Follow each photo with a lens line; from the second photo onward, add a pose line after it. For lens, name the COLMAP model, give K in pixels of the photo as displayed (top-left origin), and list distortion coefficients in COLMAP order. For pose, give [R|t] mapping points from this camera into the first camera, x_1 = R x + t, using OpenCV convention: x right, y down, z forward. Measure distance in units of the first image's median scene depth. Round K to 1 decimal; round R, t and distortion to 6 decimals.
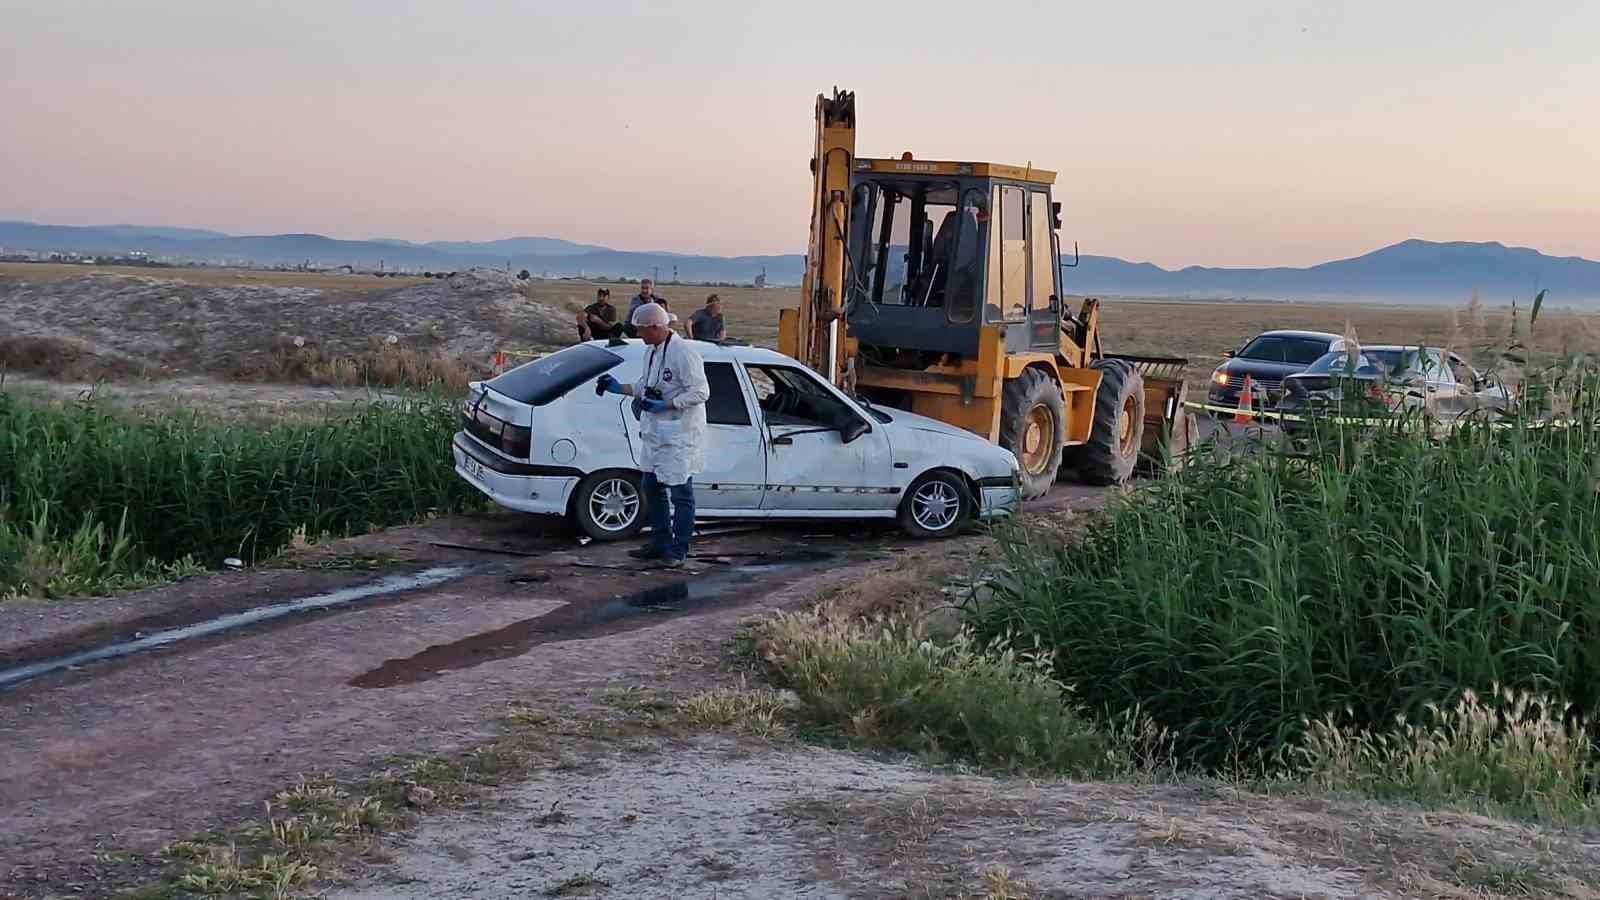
lens RADIAL K [[2148.3, 0, 797.3], [0, 2148.3, 458.2], [0, 0, 1]] dist [0.095869, 0.000000]
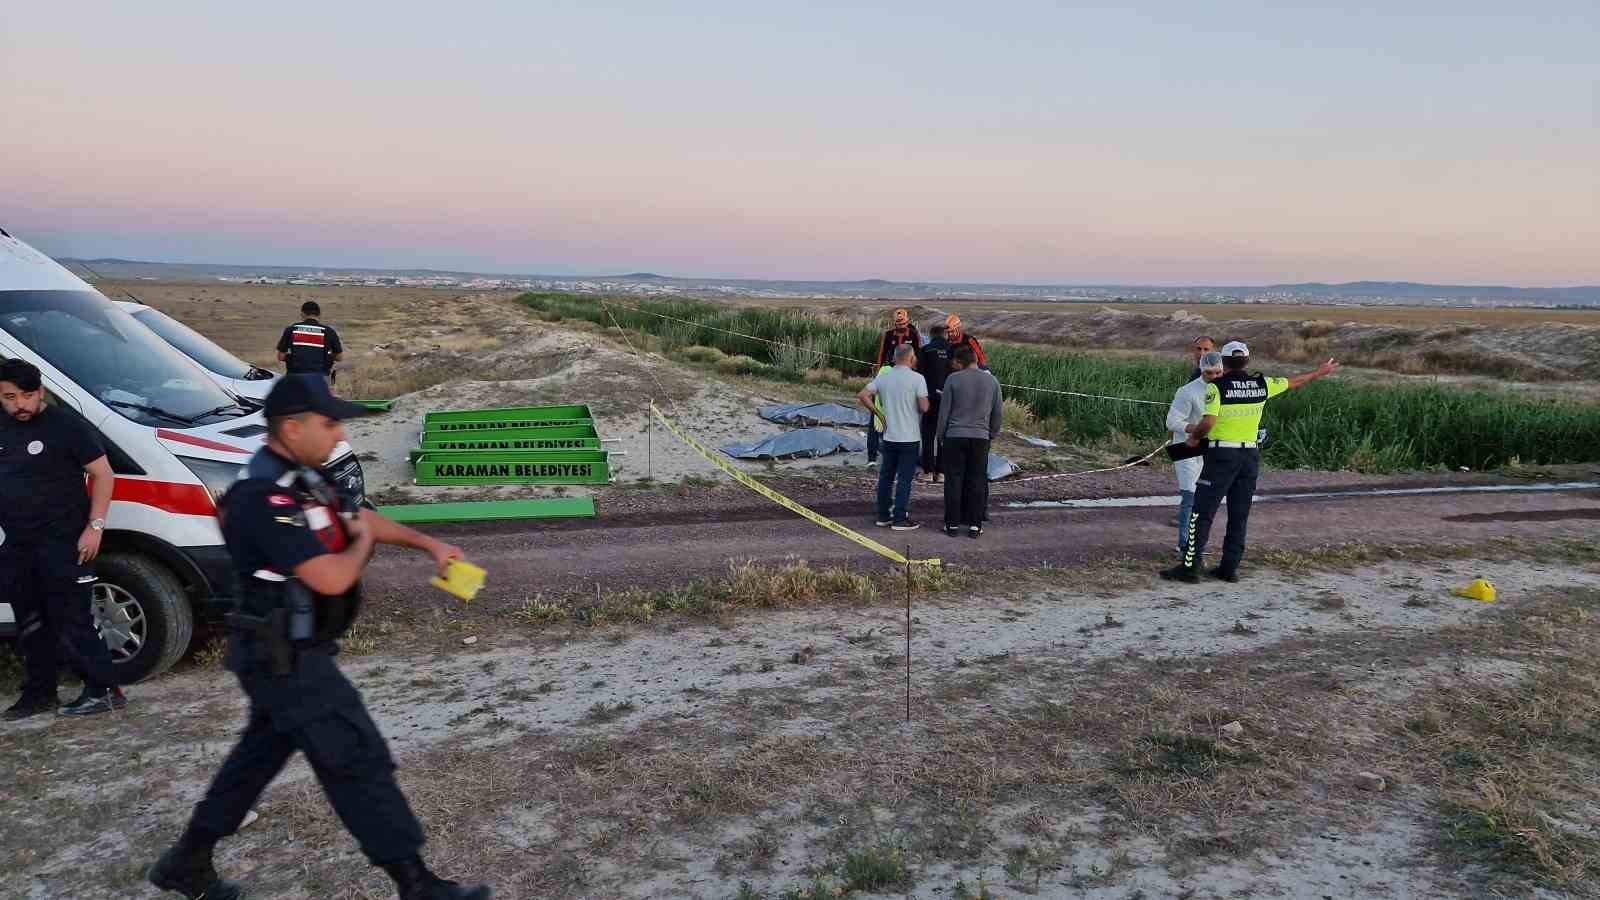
lens RADIAL K [[1095.6, 0, 806.2], [0, 1095.6, 461.2], [0, 0, 1]] dist [0.040049, -0.034614]
pose [[0.569277, 0.097568, -0.816336, 0.253503], [-0.062029, 0.995200, 0.075689, -0.000478], [0.819803, 0.007548, 0.572596, -0.150416]]
